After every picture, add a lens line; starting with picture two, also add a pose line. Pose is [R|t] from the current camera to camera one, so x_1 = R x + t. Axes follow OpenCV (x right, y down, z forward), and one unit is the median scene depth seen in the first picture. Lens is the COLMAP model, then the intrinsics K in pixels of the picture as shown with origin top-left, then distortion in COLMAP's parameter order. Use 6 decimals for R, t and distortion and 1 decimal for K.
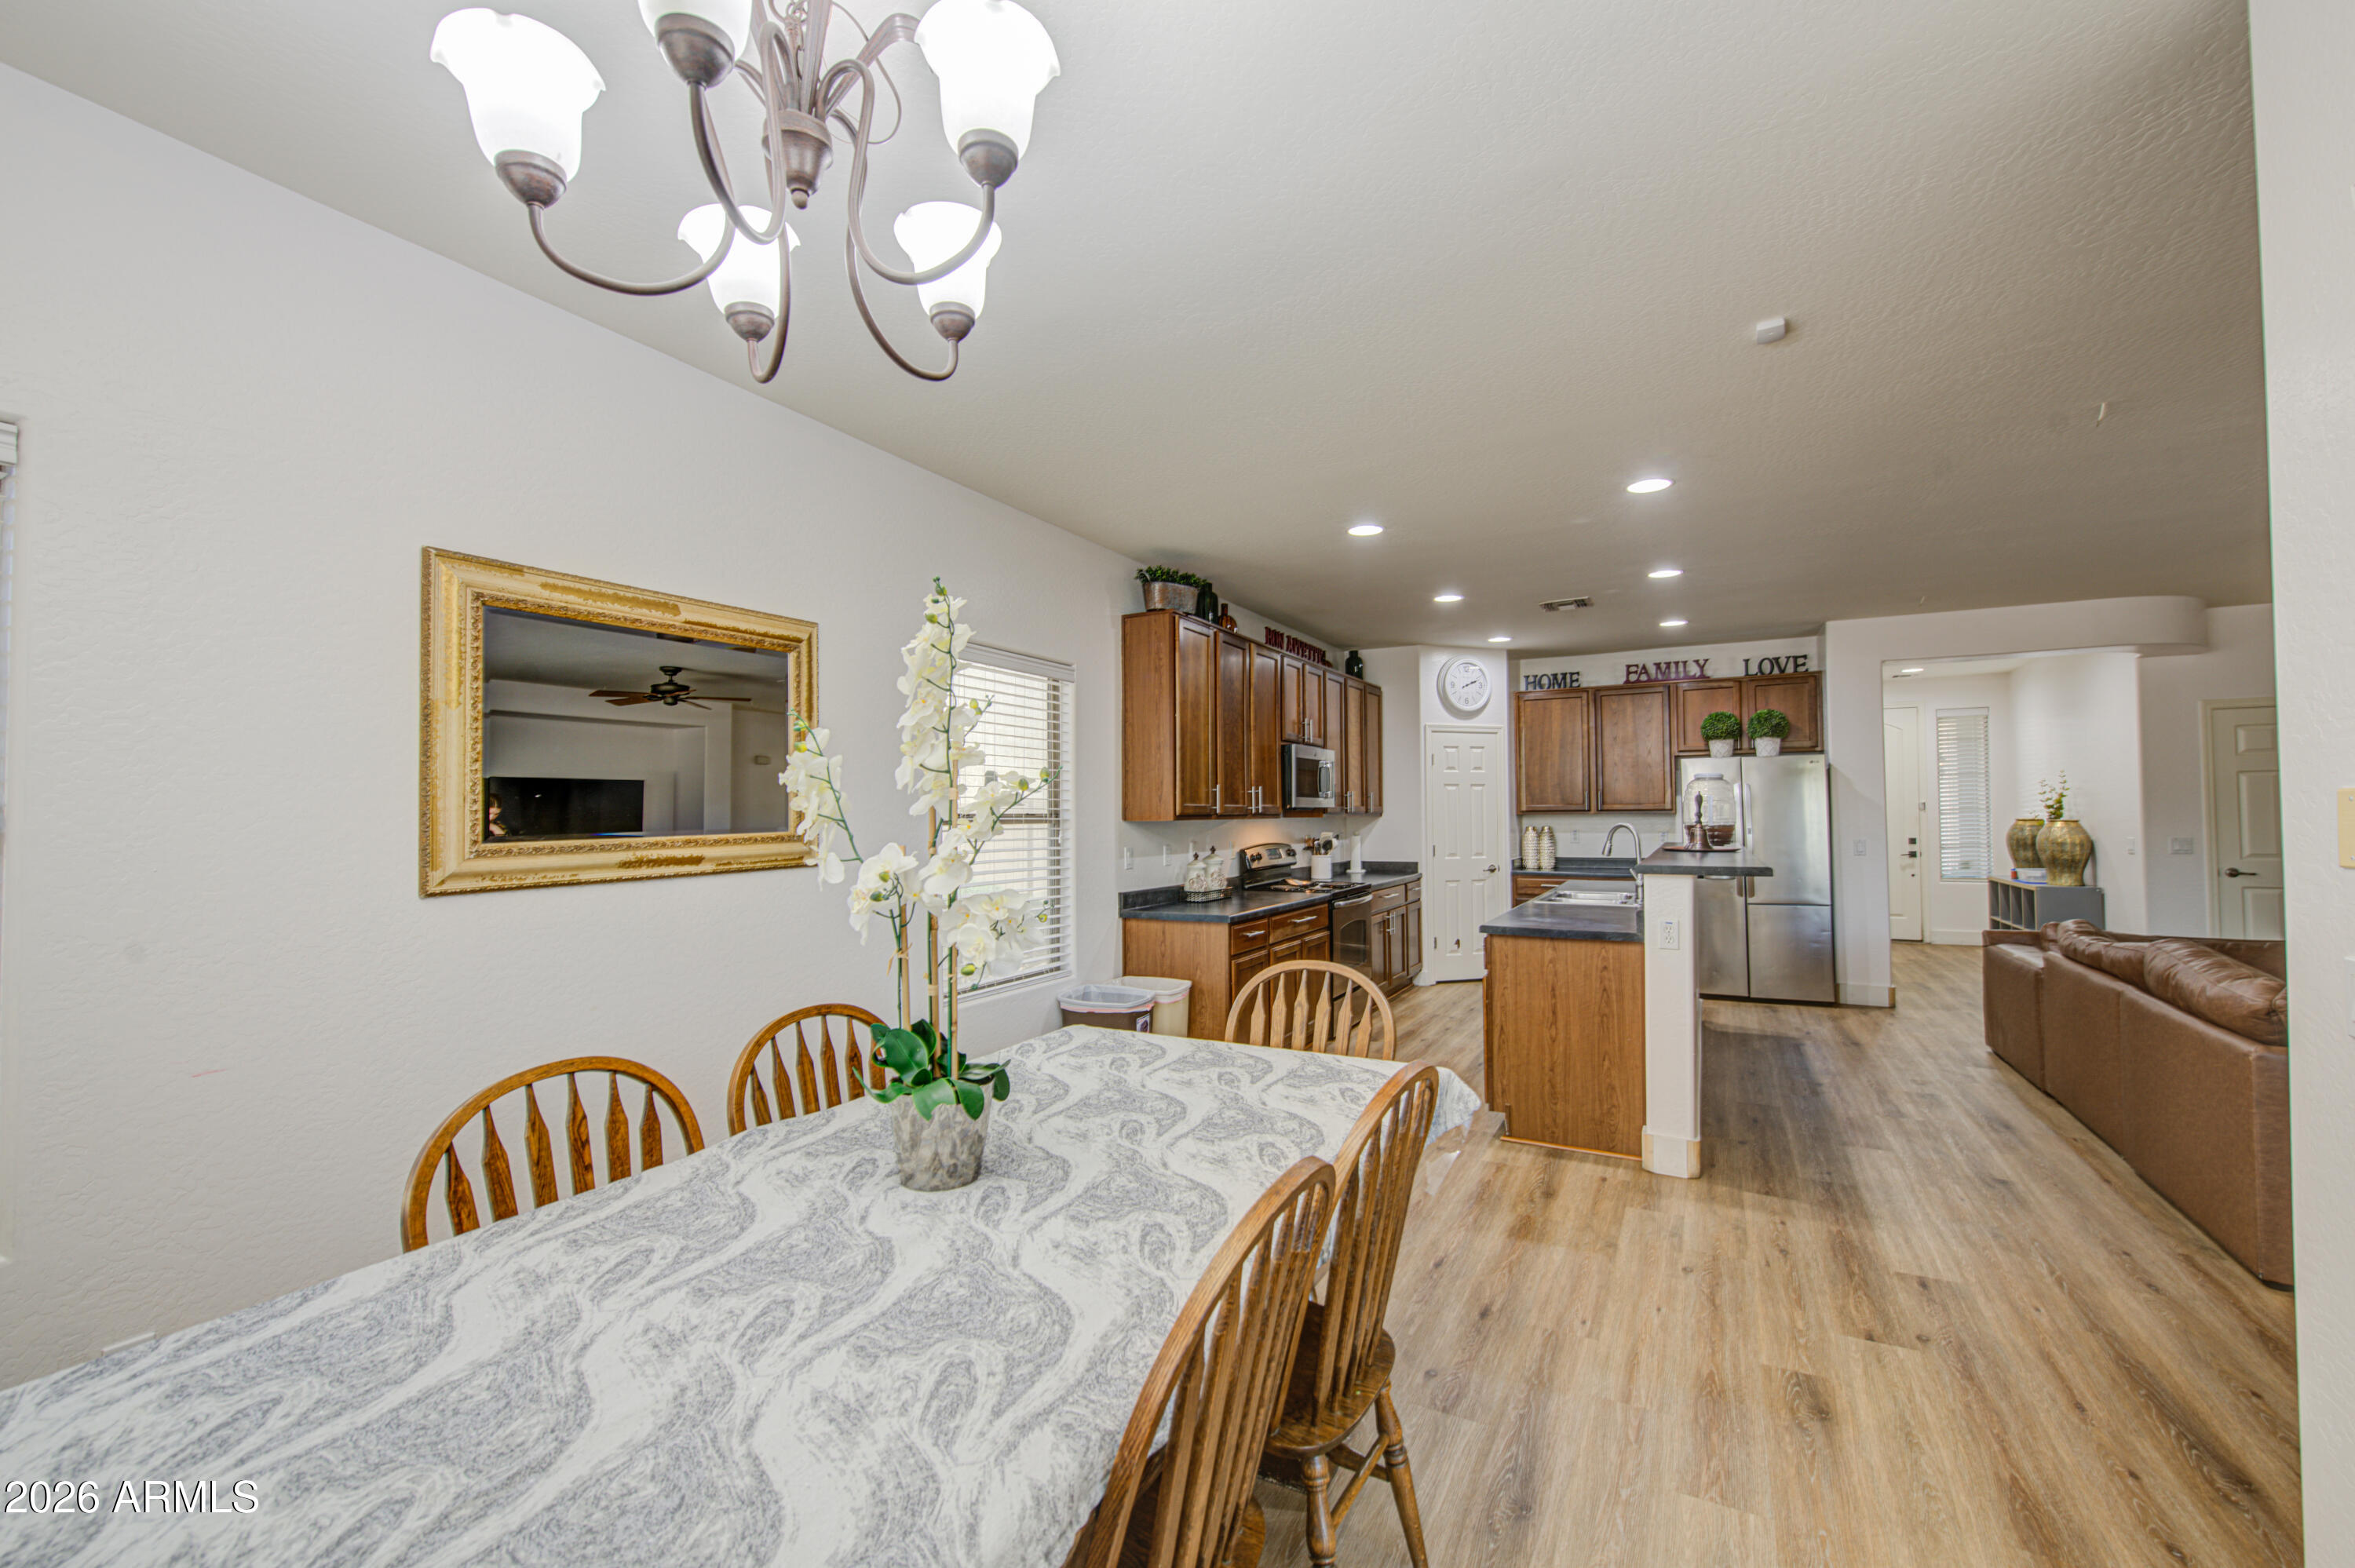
lens RADIAL K [[944.8, 0, 1213.8], [0, 944.8, 792.9], [0, 0, 1]] dist [-0.001158, -0.000597]
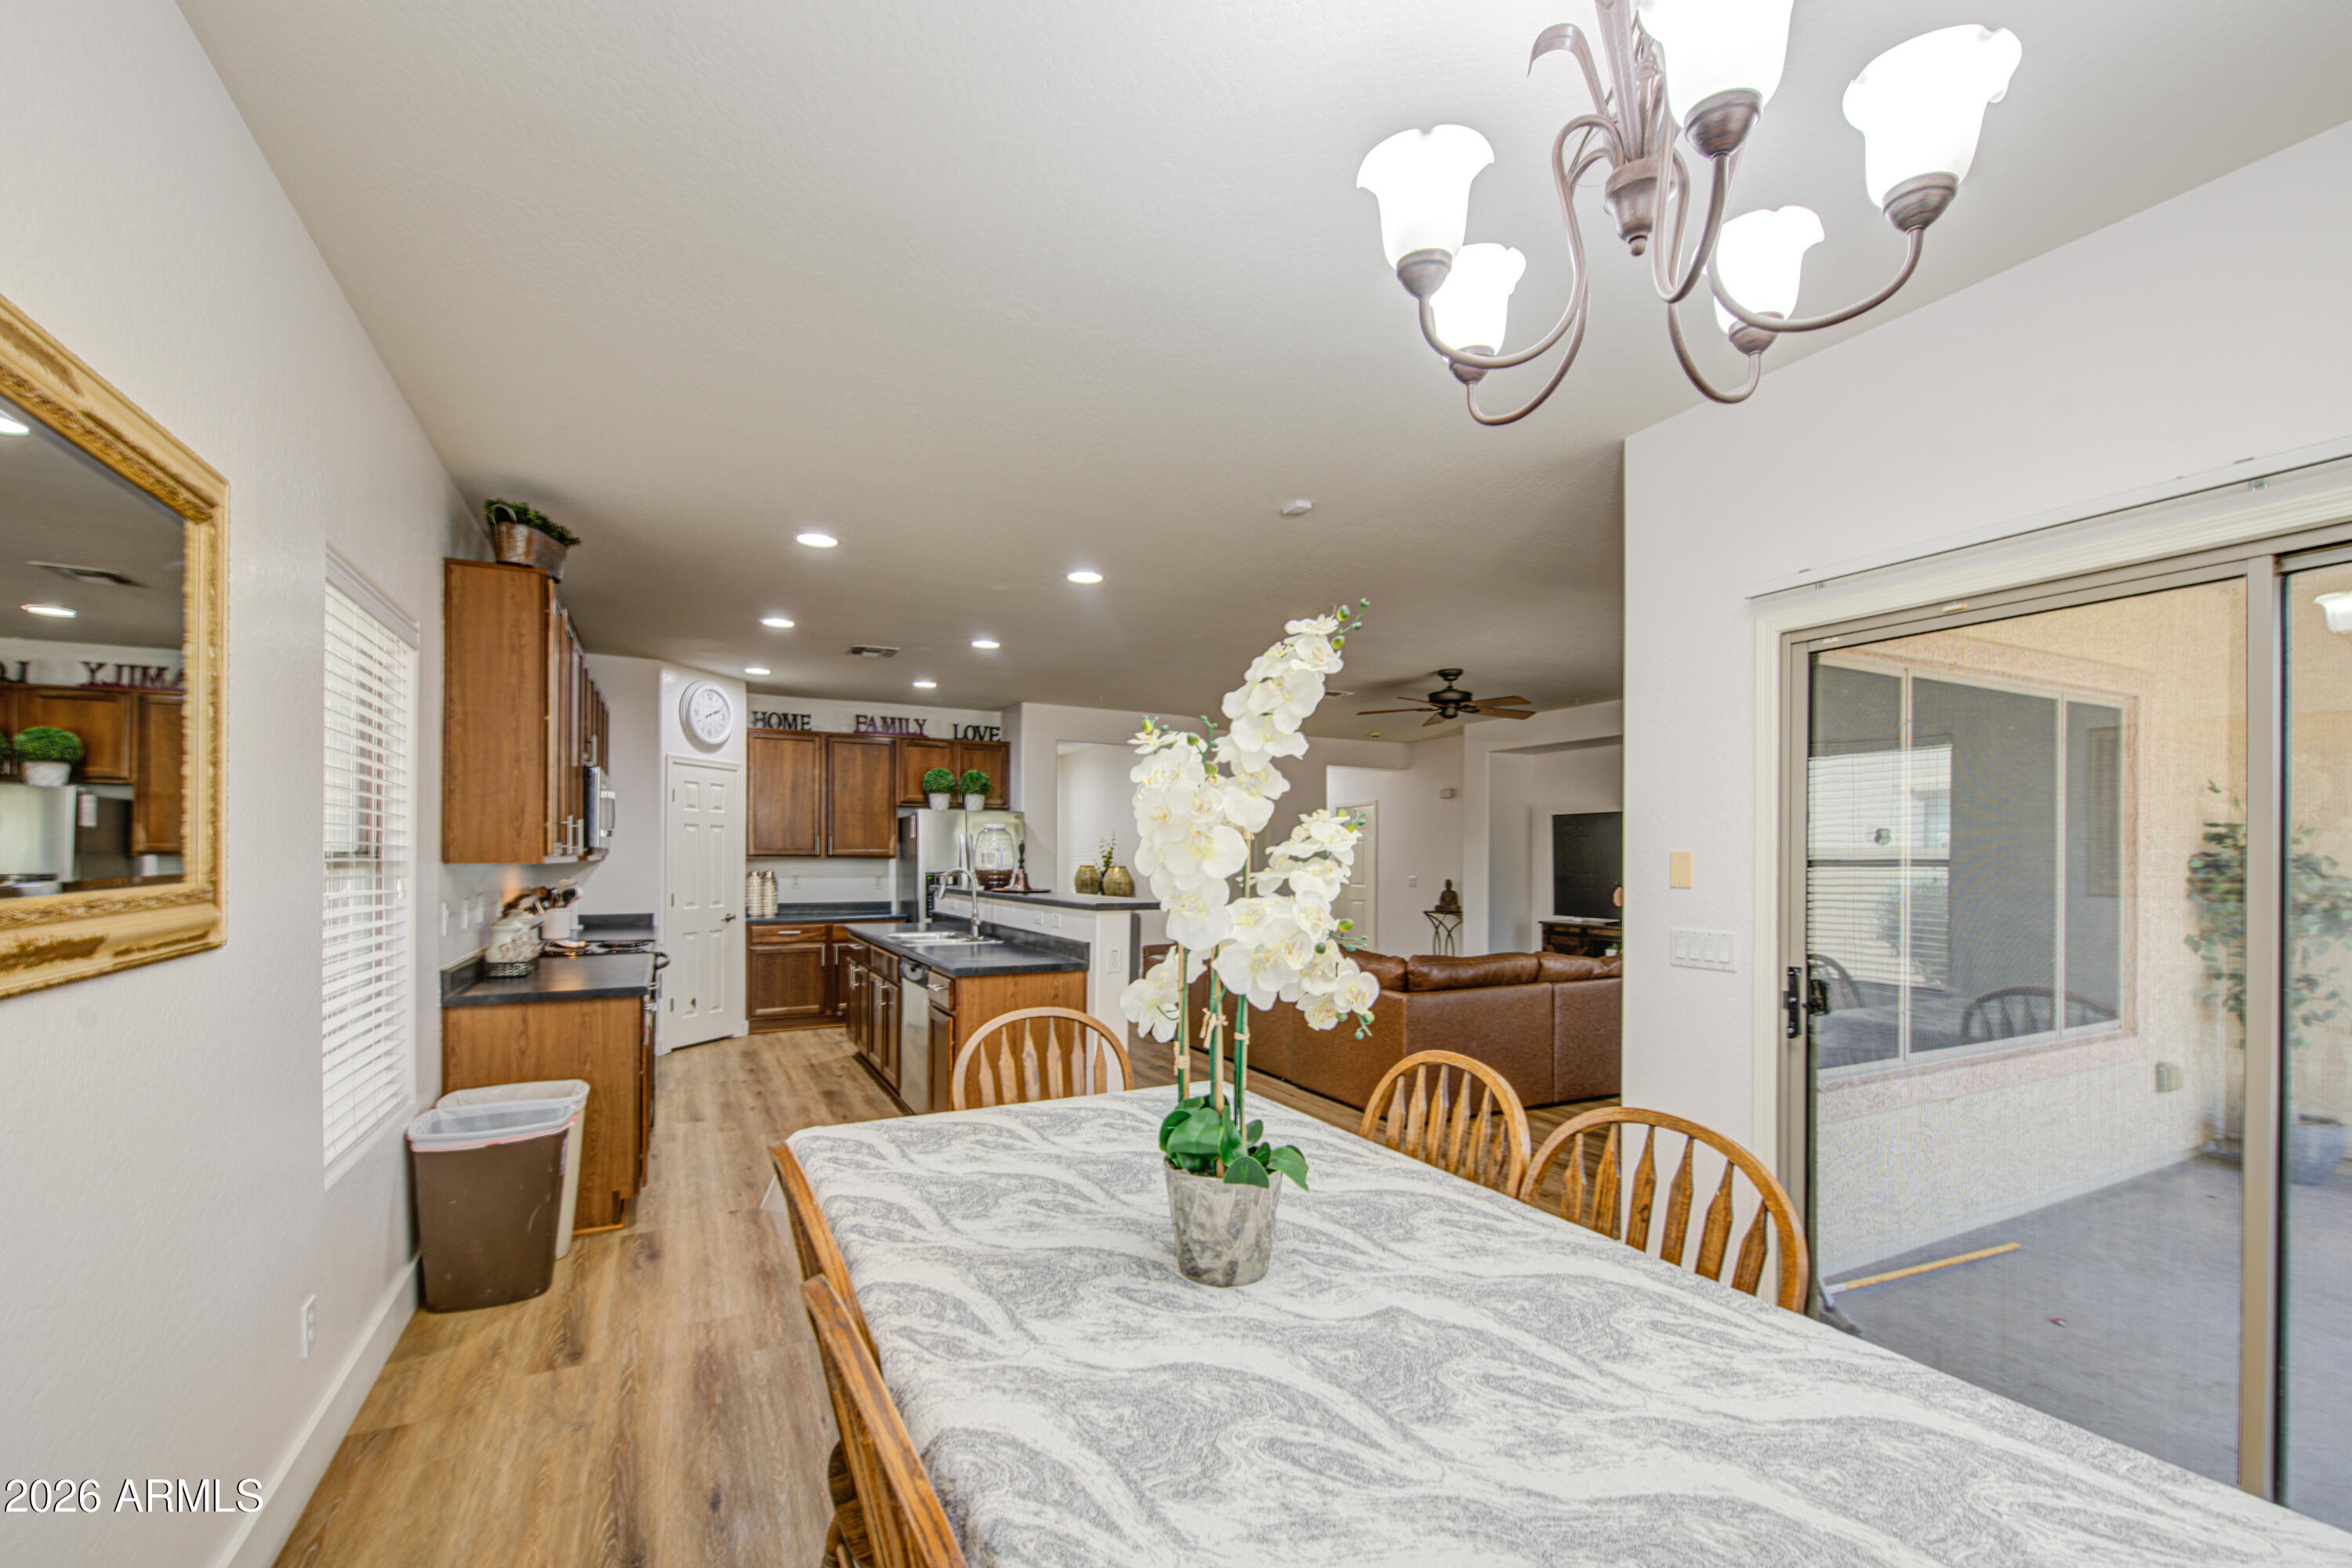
lens RADIAL K [[966.0, 0, 1163.6], [0, 966.0, 854.0], [0, 0, 1]] dist [-0.000623, -0.000184]
pose [[0.583242, 0.013000, 0.812194, -0.240043], [-0.026116, 0.999655, 0.002754, 0.004737], [-0.811878, -0.022818, 0.583380, 0.120671]]
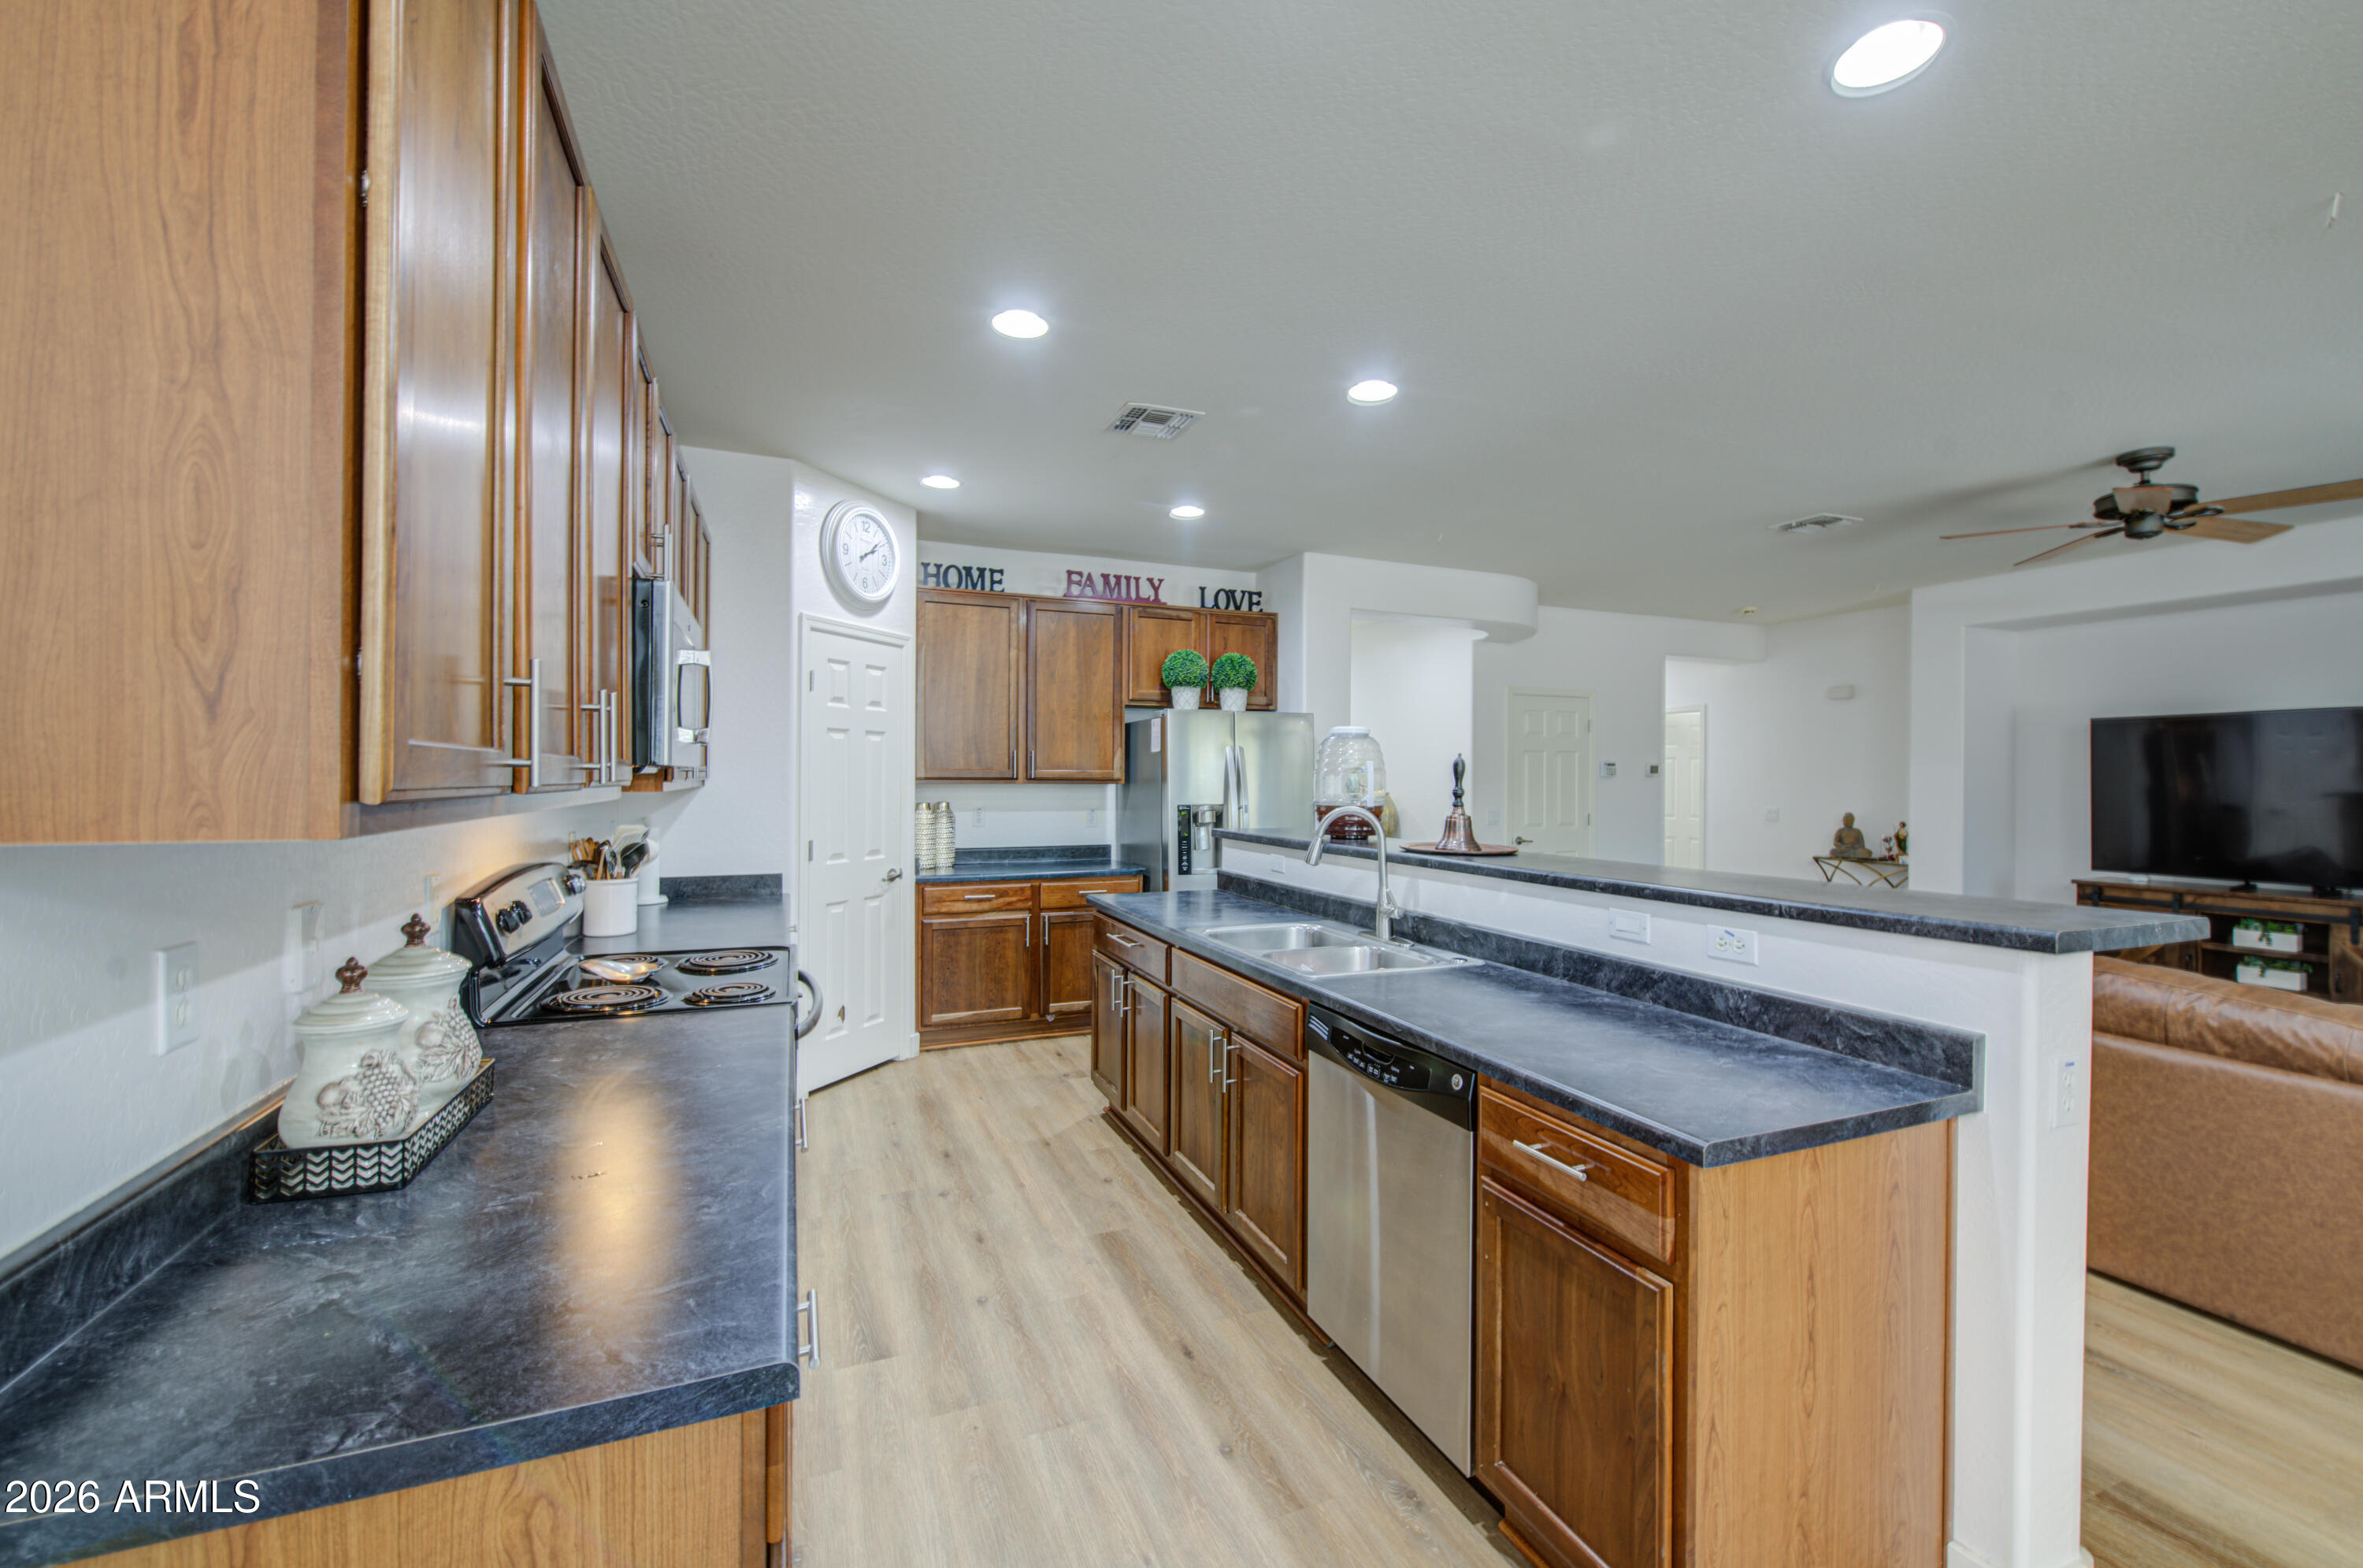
lens RADIAL K [[958.7, 0, 1181.5], [0, 958.7, 784.0], [0, 0, 1]] dist [-0.000115, -0.000449]
pose [[0.647258, 0.006805, 0.762241, -0.048376], [-0.029239, 0.999446, 0.015906, 0.008643], [-0.761710, -0.032582, 0.647098, 0.517245]]
